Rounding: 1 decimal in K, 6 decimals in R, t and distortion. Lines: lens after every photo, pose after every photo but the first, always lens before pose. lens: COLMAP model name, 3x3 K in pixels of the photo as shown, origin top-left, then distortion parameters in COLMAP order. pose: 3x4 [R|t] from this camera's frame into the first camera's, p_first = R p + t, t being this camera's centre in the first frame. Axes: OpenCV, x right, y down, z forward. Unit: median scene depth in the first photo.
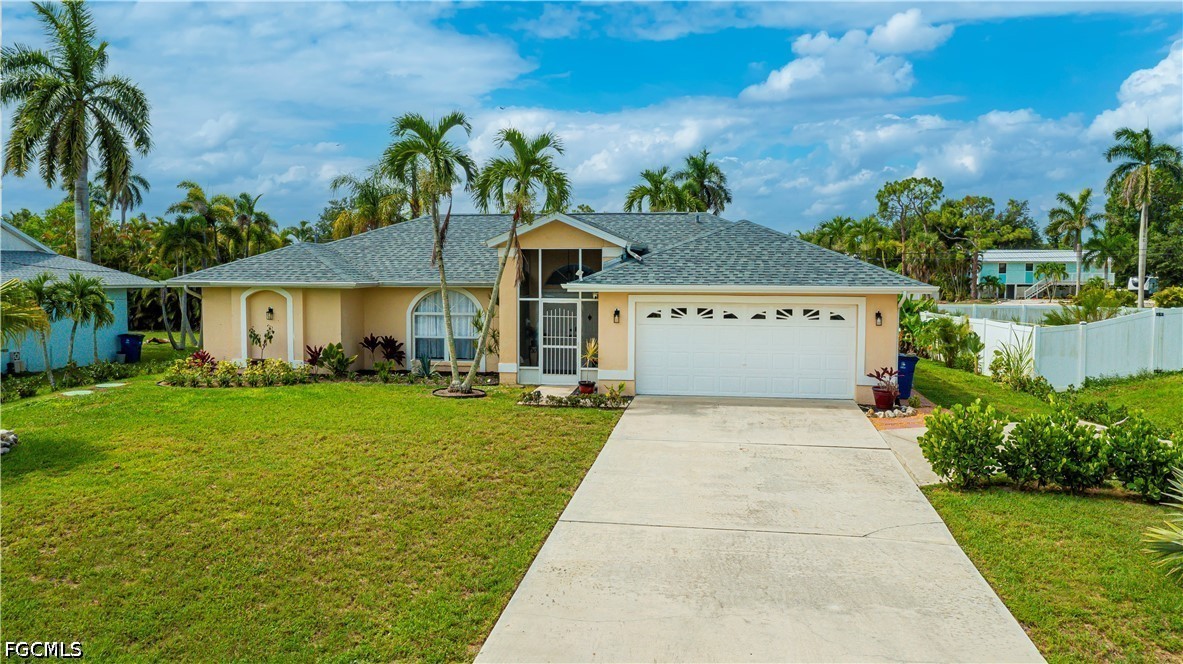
lens RADIAL K [[921.6, 0, 591.5], [0, 921.6, 332.0], [0, 0, 1]] dist [-0.000647, 0.002197]
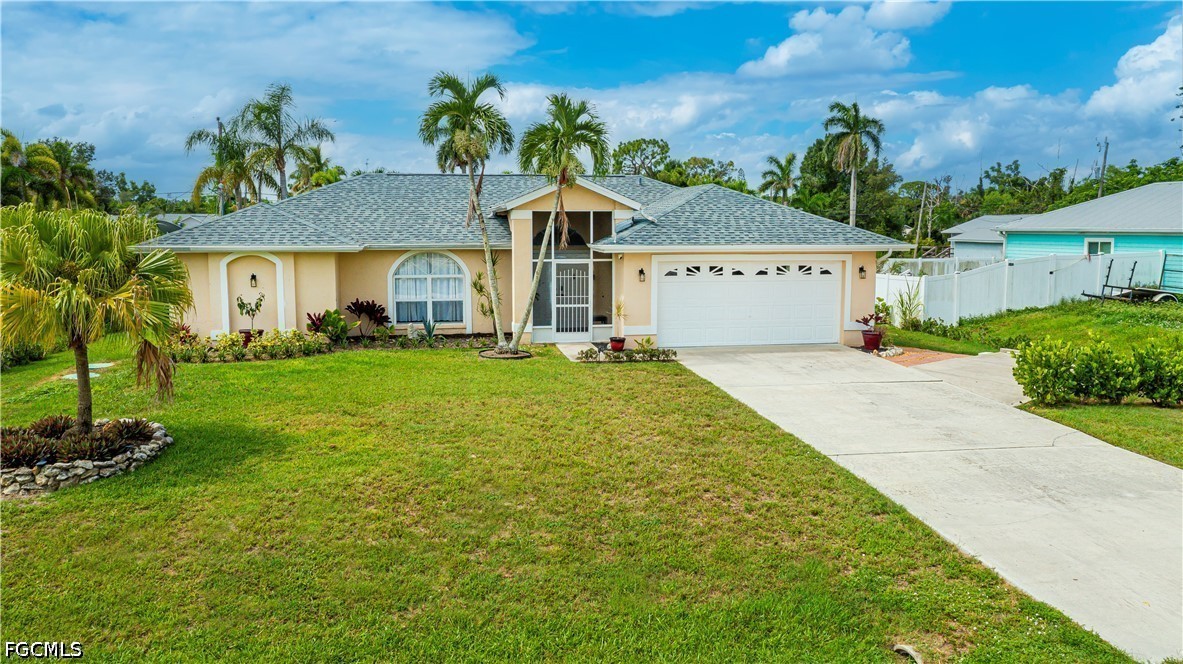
lens RADIAL K [[921.6, 0, 591.5], [0, 921.6, 332.0], [0, 0, 1]] dist [-0.000647, 0.002197]
pose [[0.941711, -0.042443, 0.333734, -0.363574], [0.025977, 0.998222, 0.053651, -0.009668], [-0.335418, -0.041855, 0.941139, 0.012462]]
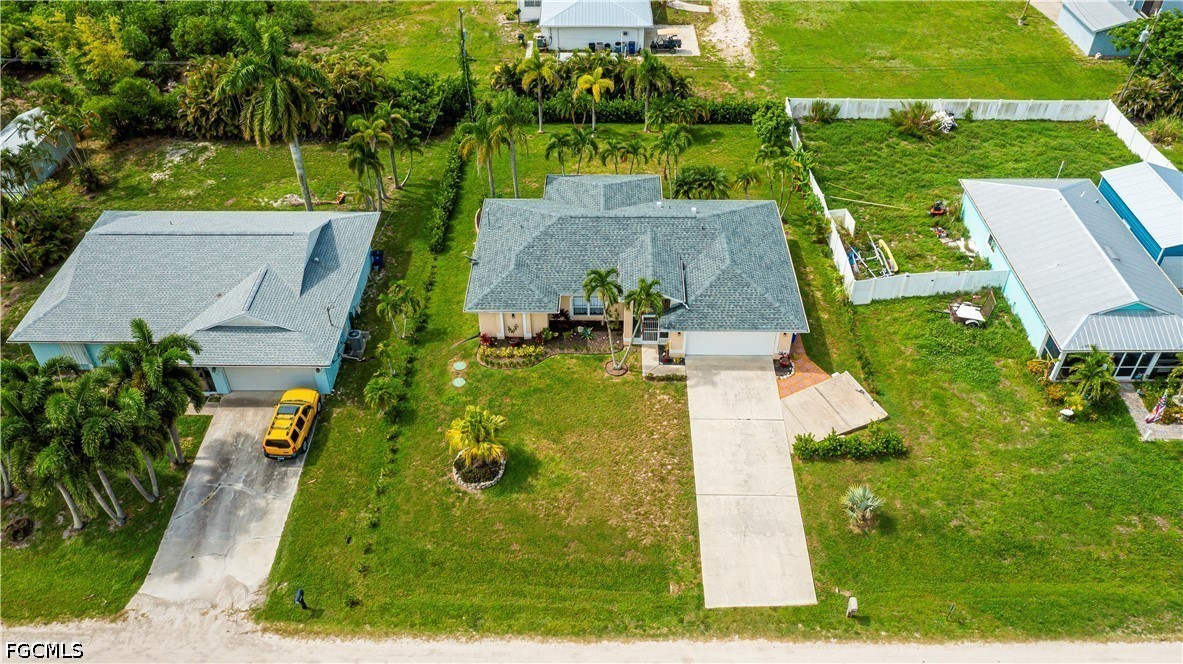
lens RADIAL K [[921.6, 0, 591.5], [0, 921.6, 332.0], [0, 0, 1]] dist [-0.000647, 0.002197]
pose [[0.991063, -0.098970, 0.089441, -0.388801], [0.023453, 0.789317, 0.613537, -1.402884], [-0.131319, -0.605956, 0.784584, -0.797739]]
